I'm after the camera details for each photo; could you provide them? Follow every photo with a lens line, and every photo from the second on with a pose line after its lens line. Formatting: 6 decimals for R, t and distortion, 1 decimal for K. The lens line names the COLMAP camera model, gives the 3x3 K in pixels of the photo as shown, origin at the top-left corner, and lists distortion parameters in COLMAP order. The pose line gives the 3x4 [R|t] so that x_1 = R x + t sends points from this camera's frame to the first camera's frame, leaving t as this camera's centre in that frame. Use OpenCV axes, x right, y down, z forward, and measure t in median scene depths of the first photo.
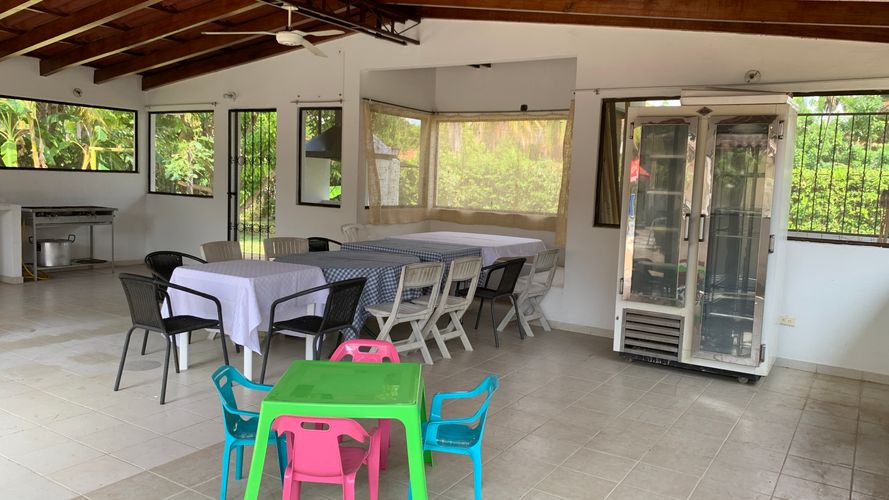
lens RADIAL K [[669.9, 0, 442.8], [0, 669.9, 251.5], [0, 0, 1]] dist [0.017287, -0.007691]
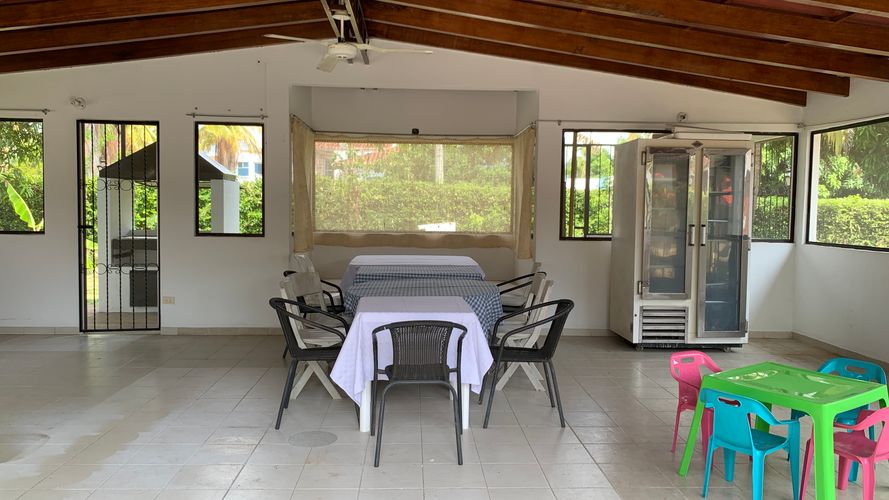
lens RADIAL K [[669.9, 0, 437.3], [0, 669.9, 249.3], [0, 0, 1]] dist [0.017287, -0.007691]
pose [[0.824884, -0.063925, 0.561676, -0.691278], [0.080273, 0.996763, -0.004446, -0.039962], [-0.559574, 0.048755, 0.827345, 0.210027]]
